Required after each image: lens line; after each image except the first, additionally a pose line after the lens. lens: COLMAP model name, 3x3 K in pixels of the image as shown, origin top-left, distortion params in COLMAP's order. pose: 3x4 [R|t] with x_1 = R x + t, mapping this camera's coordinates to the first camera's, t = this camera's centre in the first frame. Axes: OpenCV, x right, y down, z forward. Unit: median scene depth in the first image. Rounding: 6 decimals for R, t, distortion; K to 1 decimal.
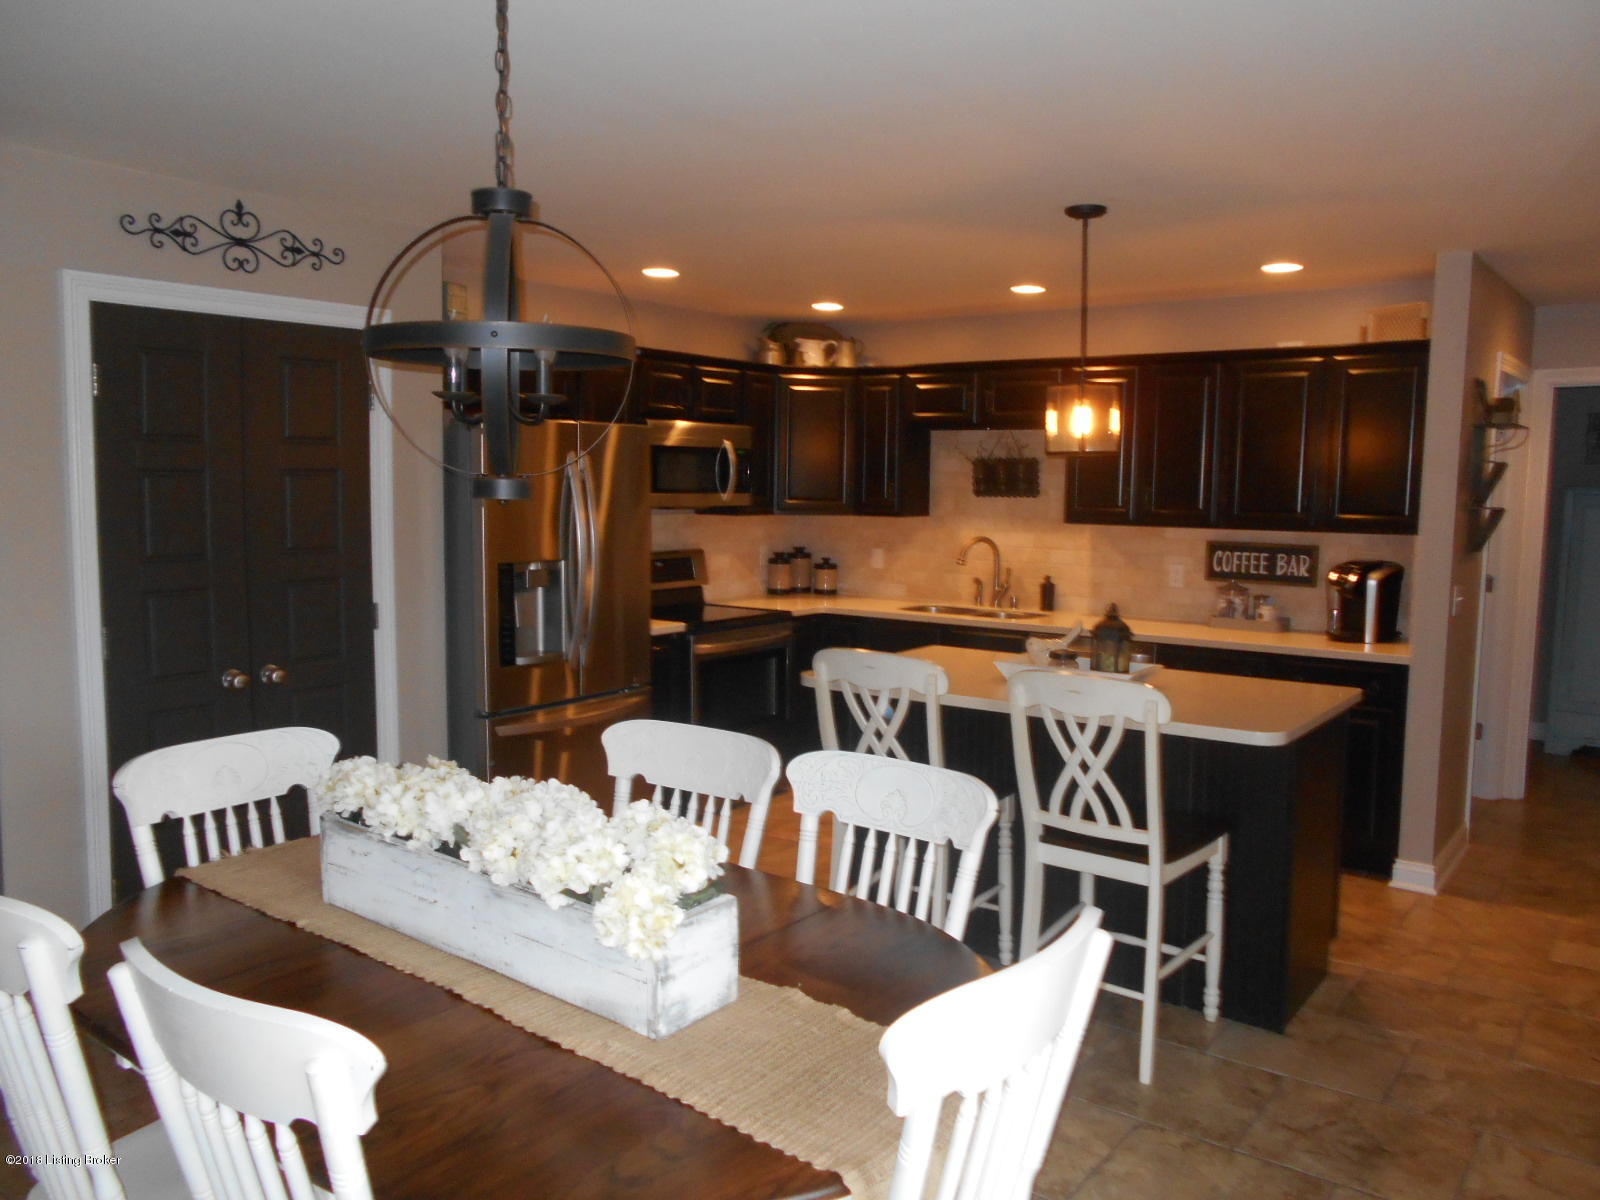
lens RADIAL K [[1217.4, 0, 800.0], [0, 1217.4, 600.0], [0, 0, 1]] dist [0.007282, 0.004753]
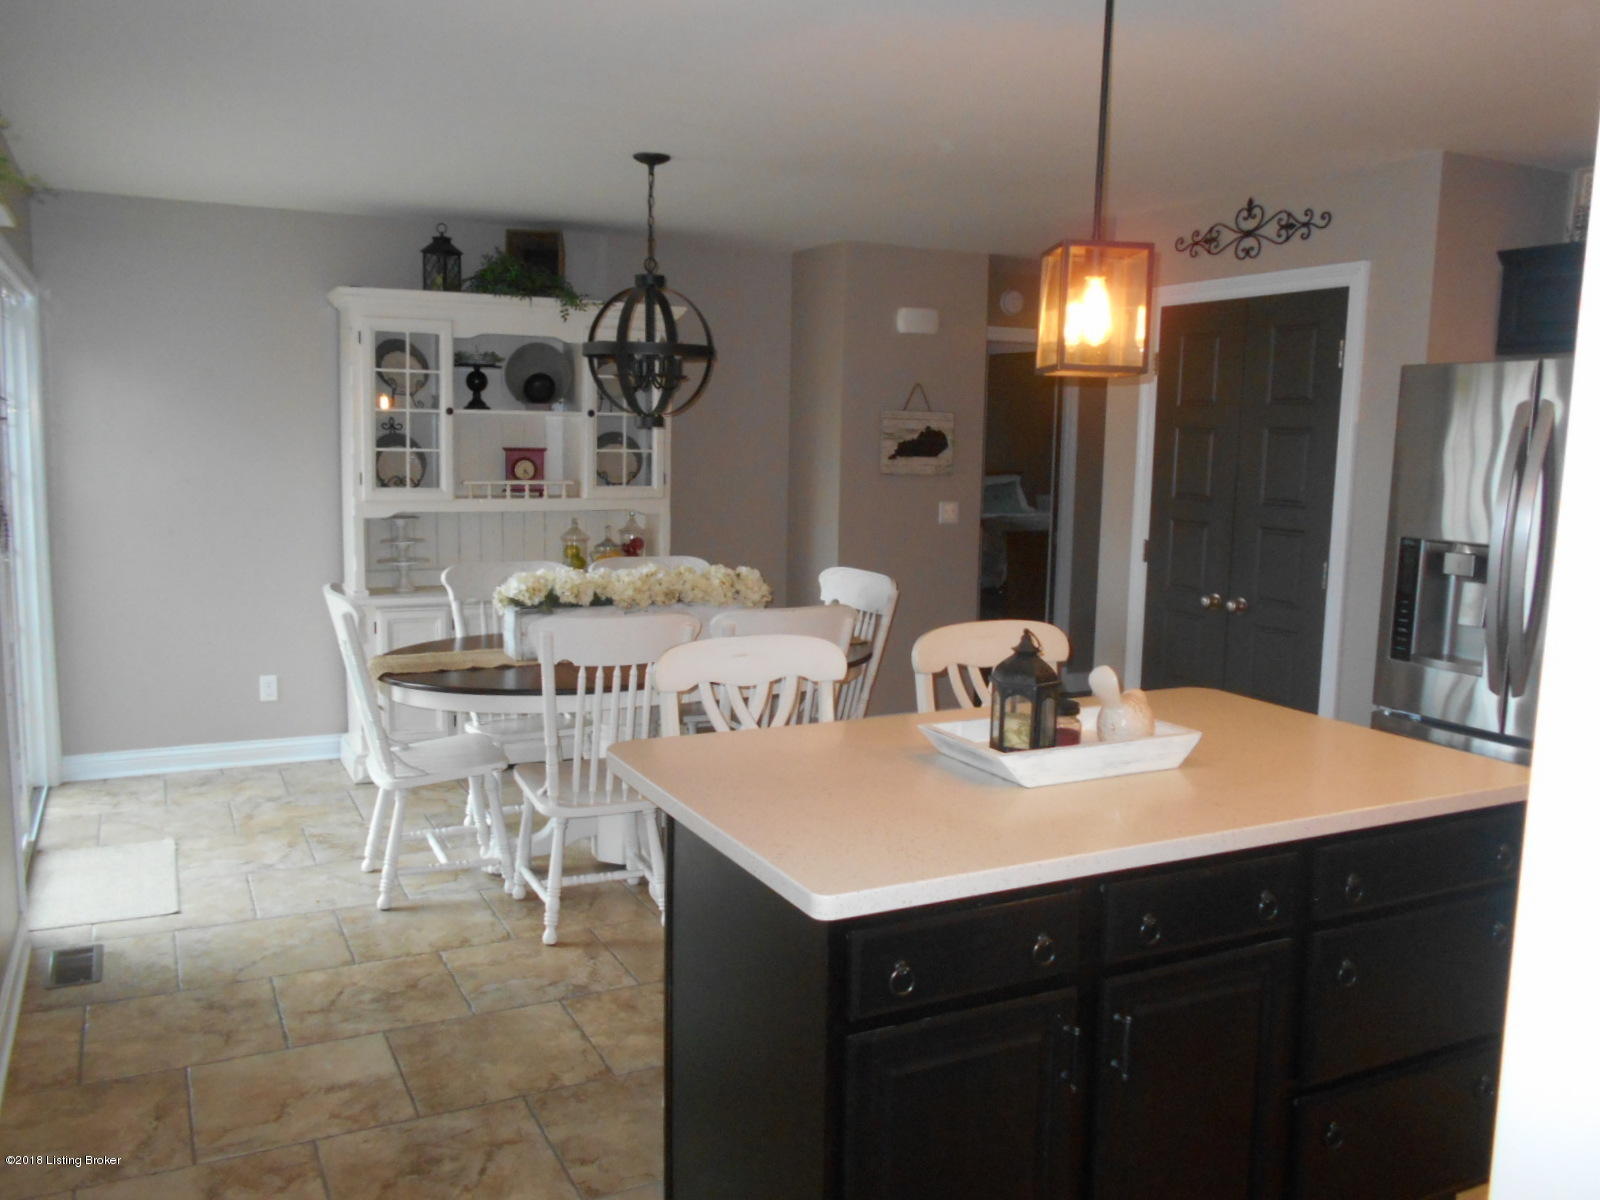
lens RADIAL K [[1289.8, 0, 800.0], [0, 1289.8, 600.0], [0, 0, 1]] dist [-0.006618, -0.003947]
pose [[-0.426371, 0.099117, -0.899102, 0.845029], [-0.121841, 0.978627, 0.165664, -0.097828], [0.896305, 0.180182, -0.405181, 1.141142]]
